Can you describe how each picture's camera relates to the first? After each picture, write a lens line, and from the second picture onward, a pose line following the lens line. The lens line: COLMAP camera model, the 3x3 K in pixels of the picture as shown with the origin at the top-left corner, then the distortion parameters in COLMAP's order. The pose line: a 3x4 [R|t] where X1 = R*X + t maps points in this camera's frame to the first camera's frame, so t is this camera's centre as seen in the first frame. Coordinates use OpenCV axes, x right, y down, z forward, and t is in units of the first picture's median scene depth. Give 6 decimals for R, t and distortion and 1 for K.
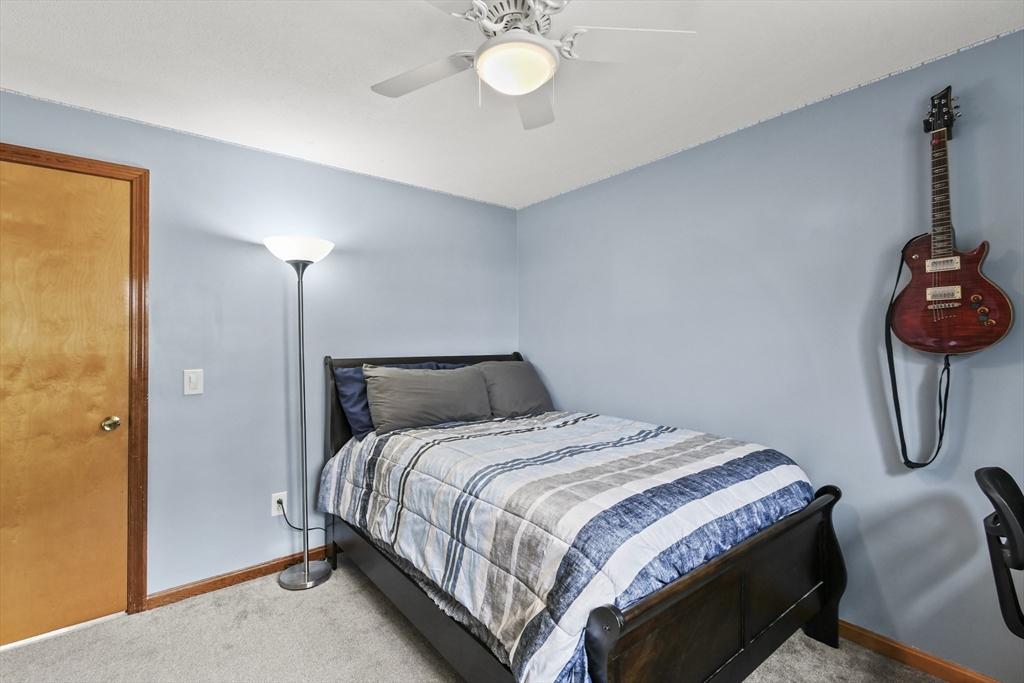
lens RADIAL K [[458.6, 0, 513.9], [0, 458.6, 326.9], [0, 0, 1]] dist [0.000258, 0.000036]
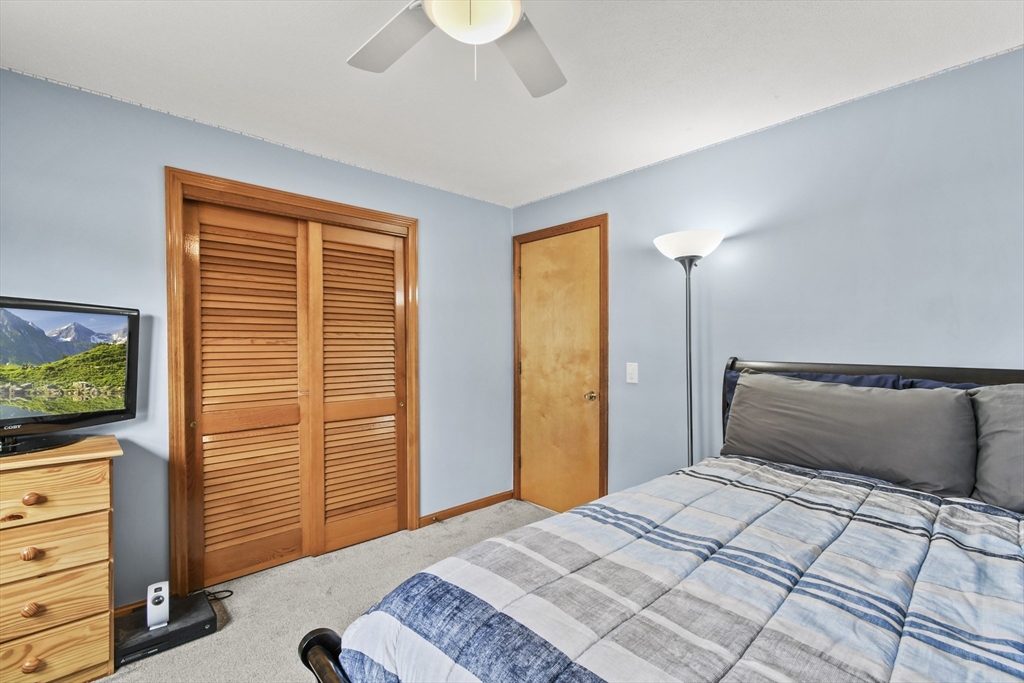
lens RADIAL K [[452.1, 0, 507.2], [0, 452.1, 345.1], [0, 0, 1]] dist [0.000082, -0.000546]
pose [[0.053410, 0.010256, -0.998520, 0.562710], [0.028082, 0.999536, 0.011768, 0.024076], [0.998178, -0.028669, 0.053097, 0.679938]]
